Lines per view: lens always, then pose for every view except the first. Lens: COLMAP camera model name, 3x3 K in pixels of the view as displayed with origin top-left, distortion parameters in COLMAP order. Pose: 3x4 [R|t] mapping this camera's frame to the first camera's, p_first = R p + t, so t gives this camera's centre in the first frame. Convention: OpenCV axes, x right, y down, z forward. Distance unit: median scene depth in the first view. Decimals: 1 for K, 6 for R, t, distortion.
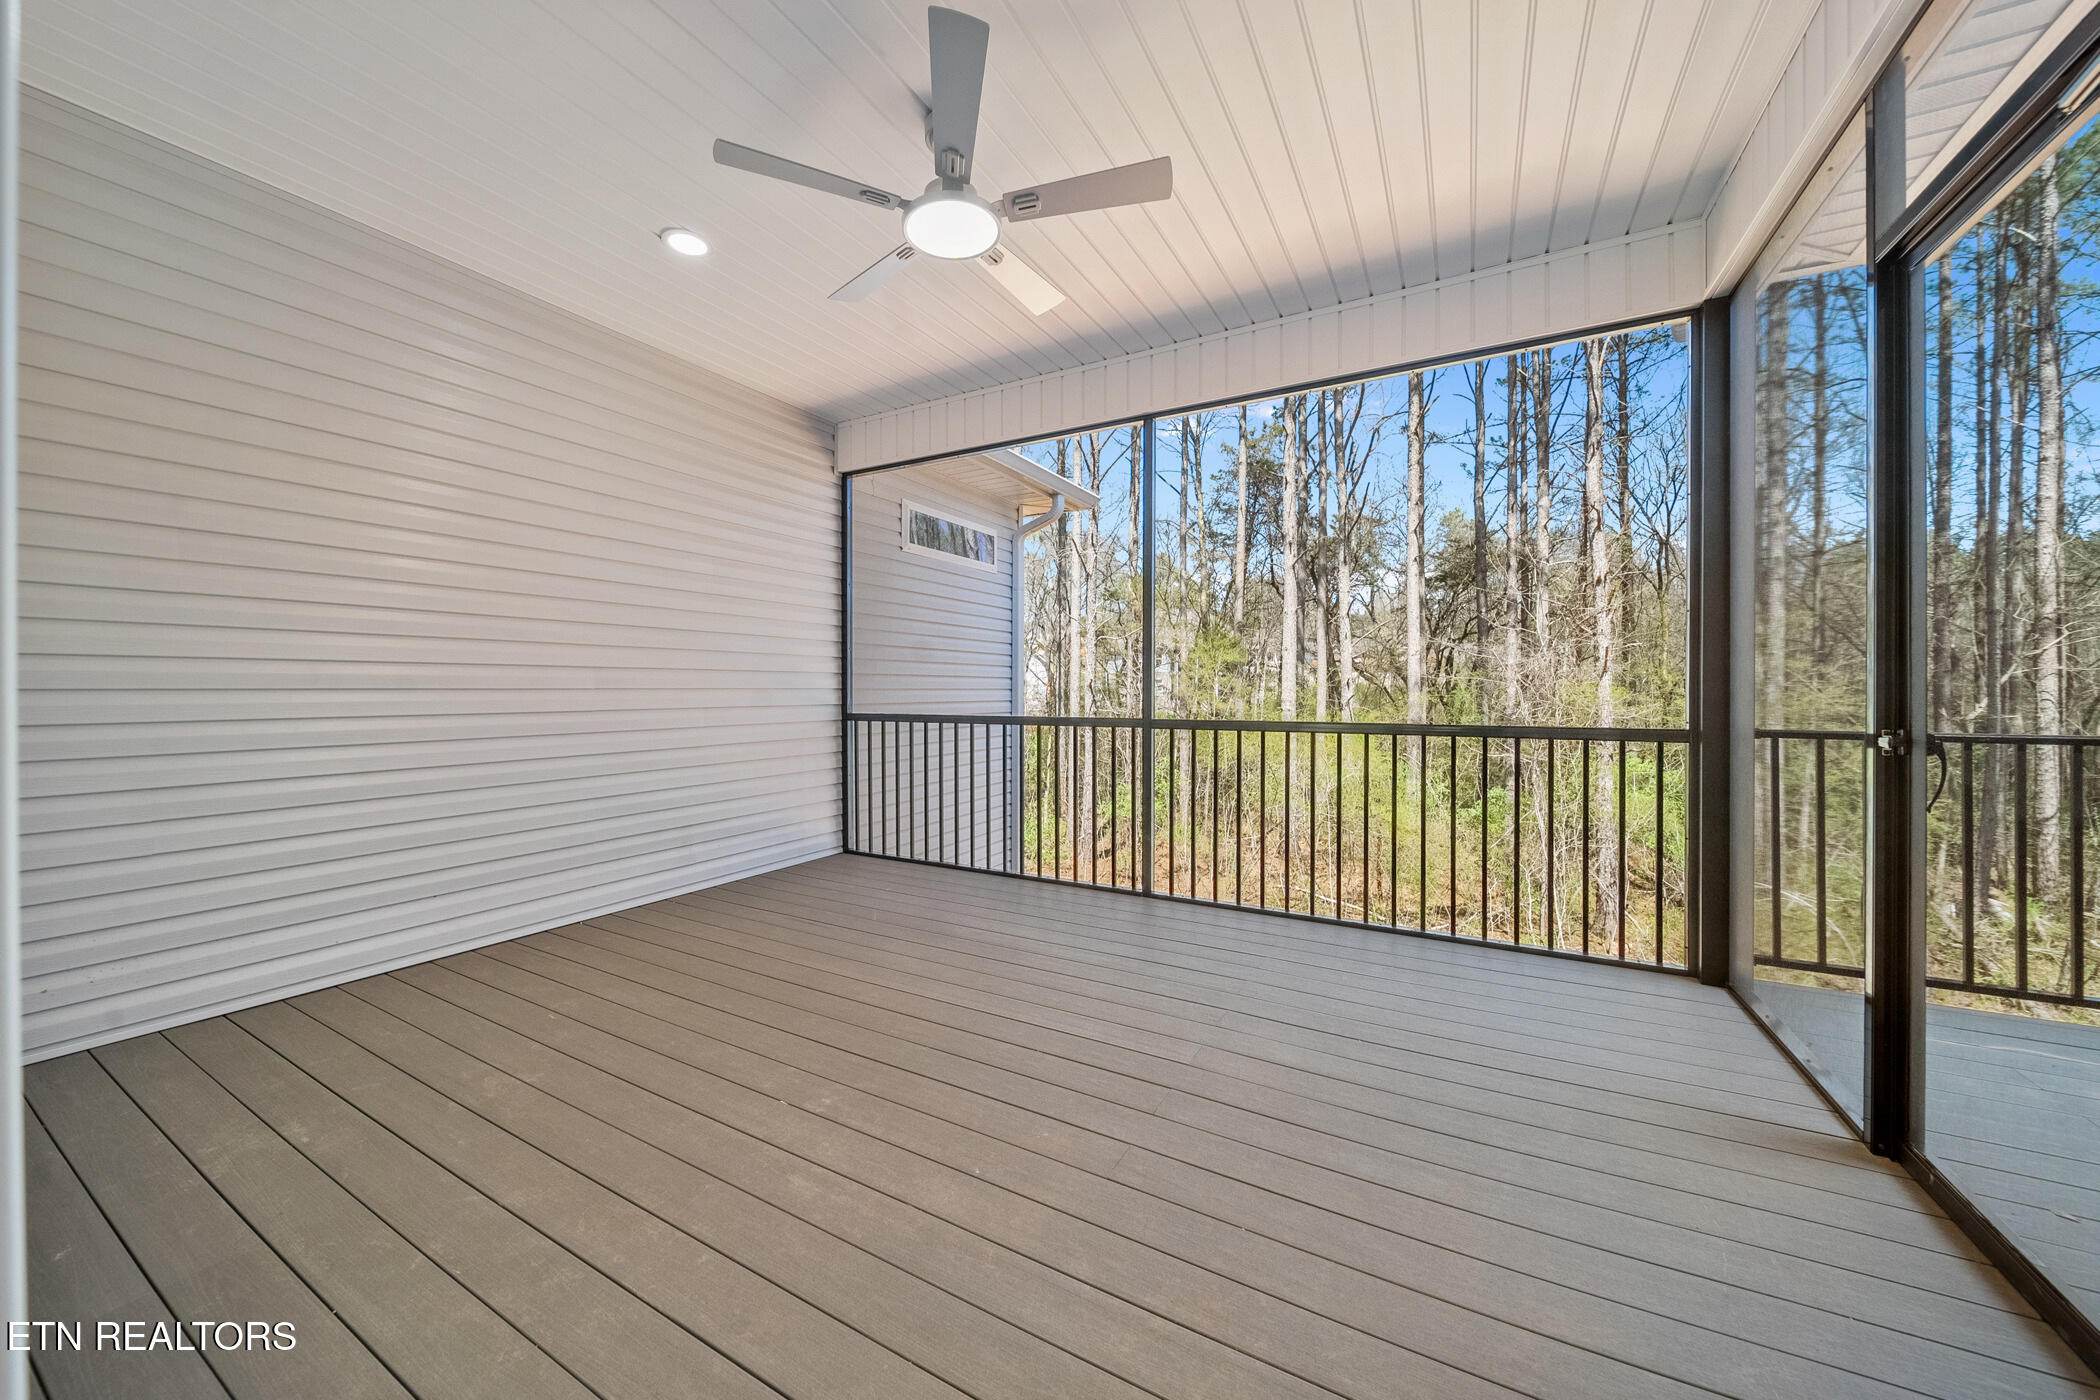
lens RADIAL K [[749.4, 0, 1052.5], [0, 749.4, 690.1], [0, 0, 1]] dist [0.000159, -0.000258]
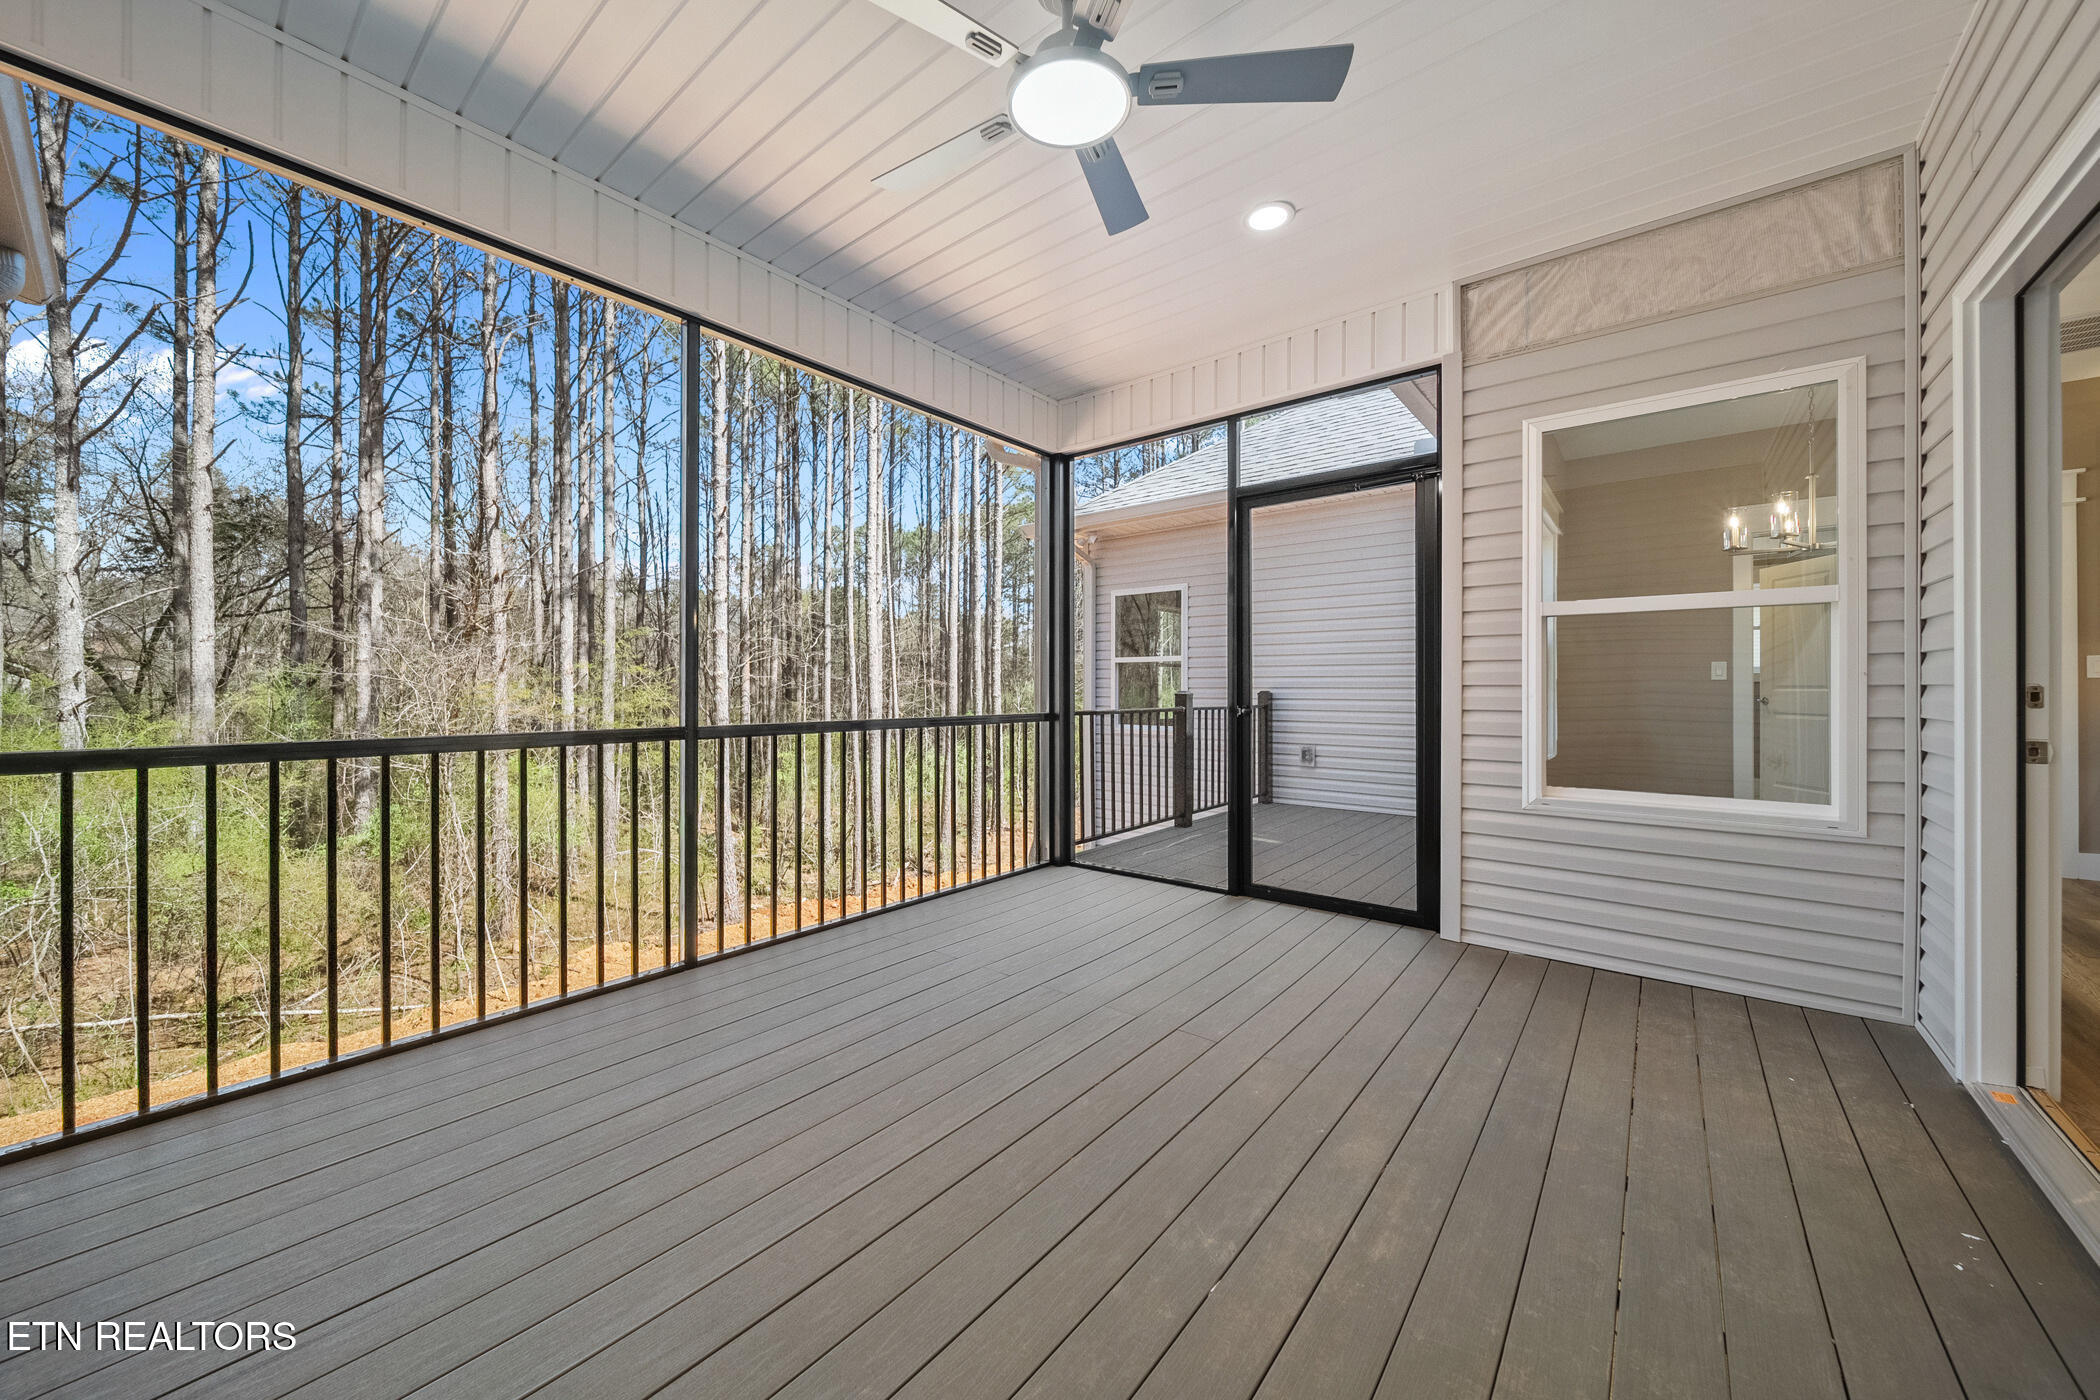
lens RADIAL K [[749.4, 0, 1052.5], [0, 749.4, 690.1], [0, 0, 1]] dist [0.000159, -0.000258]
pose [[0.169155, -0.001026, 0.985589, -0.785967], [0.001569, 0.999998, 0.000772, 0.003492], [-0.985588, 0.001416, 0.169156, 0.765692]]
